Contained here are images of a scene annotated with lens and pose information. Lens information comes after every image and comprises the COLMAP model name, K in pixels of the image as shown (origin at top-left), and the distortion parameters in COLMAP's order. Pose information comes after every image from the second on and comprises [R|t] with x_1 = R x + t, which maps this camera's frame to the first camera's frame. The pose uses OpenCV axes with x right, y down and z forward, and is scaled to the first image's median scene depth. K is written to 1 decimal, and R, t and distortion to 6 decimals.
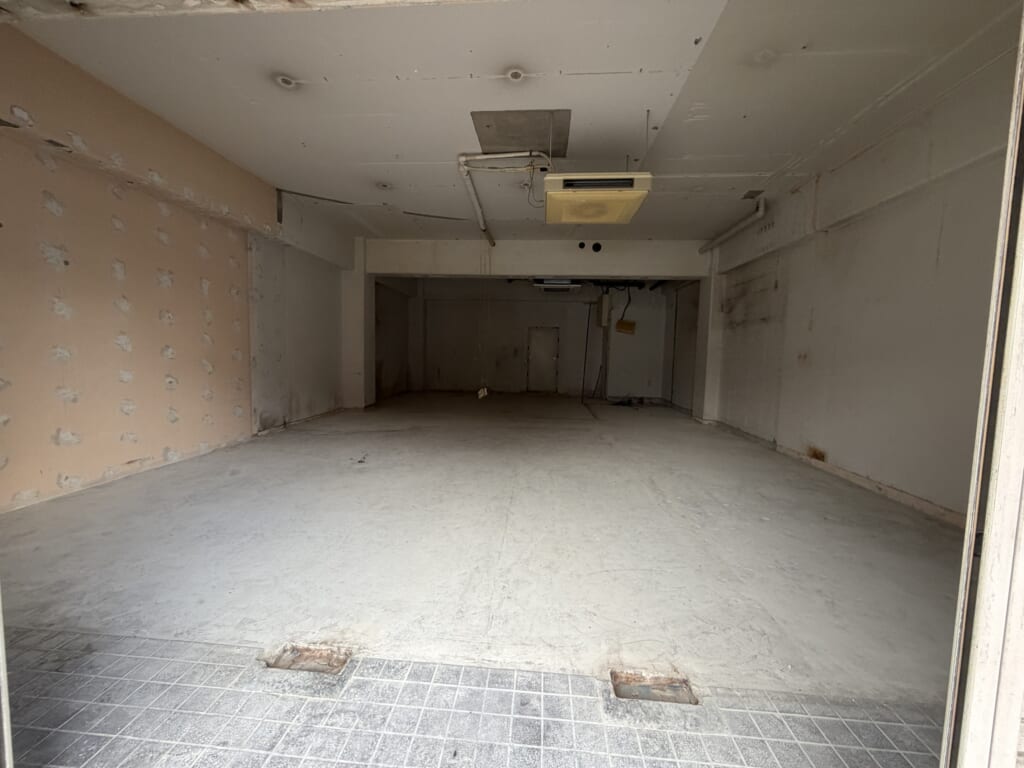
lens RADIAL K [[408.2, 0, 508.8], [0, 408.2, 382.8], [0, 0, 1]] dist [0.001107, -0.000035]
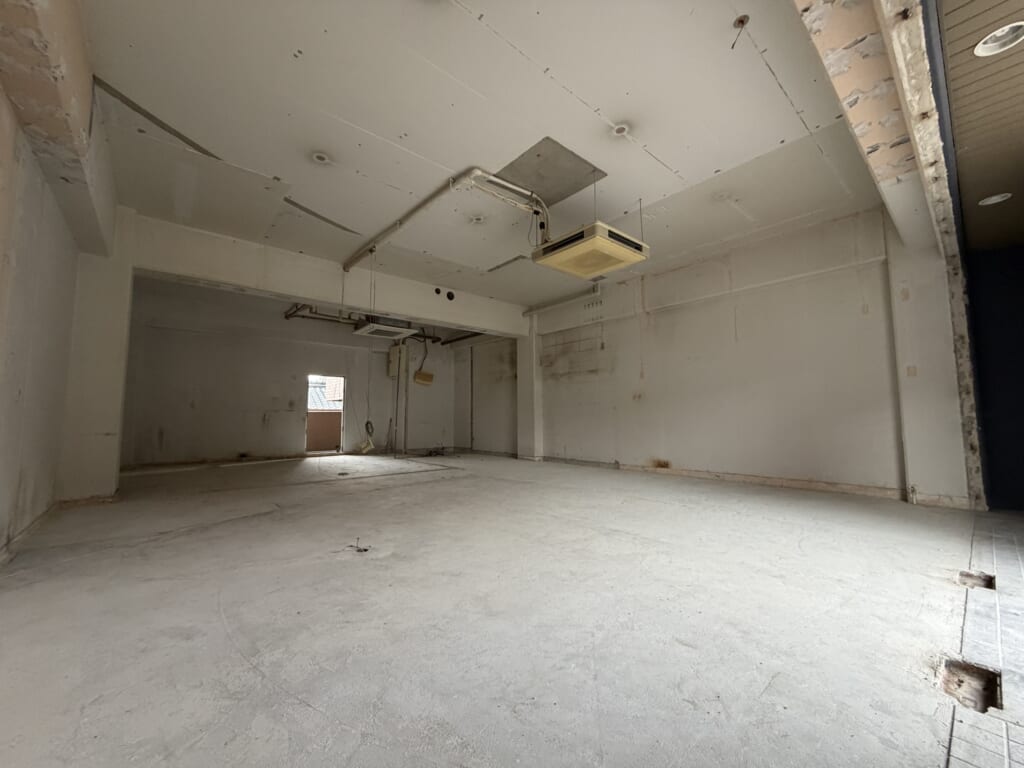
lens RADIAL K [[408.2, 0, 508.8], [0, 408.2, 382.8], [0, 0, 1]] dist [0.001107, -0.000035]
pose [[0.704902, 0.034464, 0.708467, -0.587424], [0.074412, 0.989714, -0.122183, 0.027450], [-0.705391, 0.138845, 0.695087, 0.324855]]
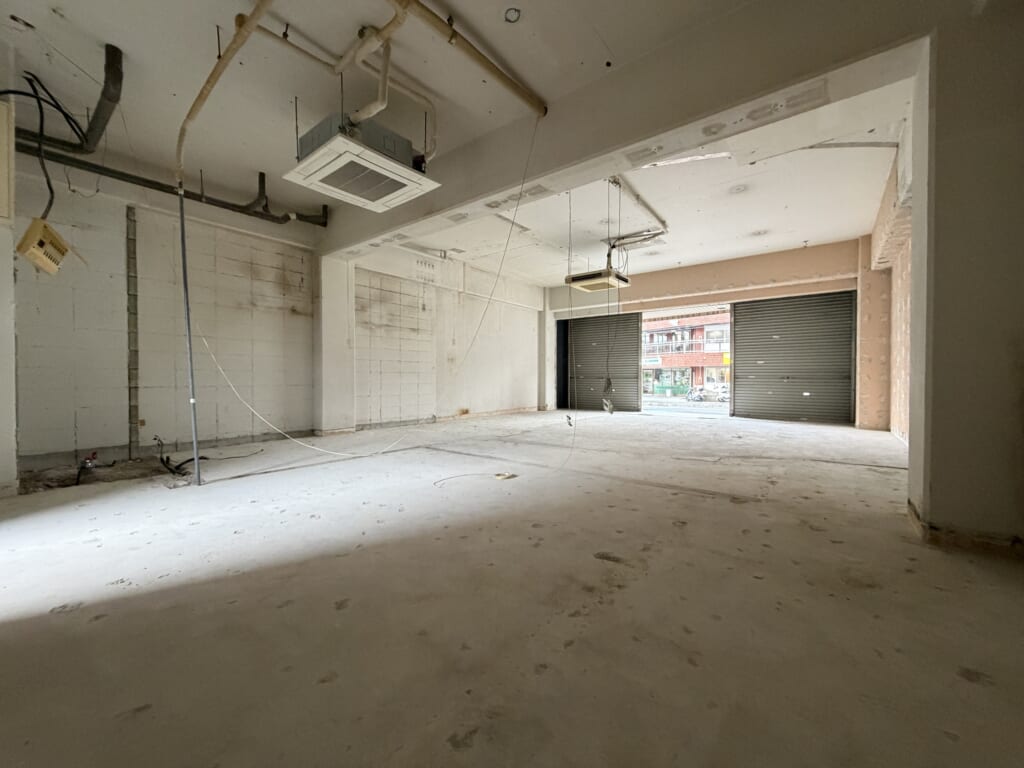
lens RADIAL K [[408.2, 0, 508.8], [0, 408.2, 382.8], [0, 0, 1]] dist [0.001107, -0.000035]
pose [[-0.833312, -0.033187, 0.551806, -0.414646], [0.019855, 0.995755, 0.089872, -0.113537], [-0.552447, 0.085847, -0.829116, 2.259671]]
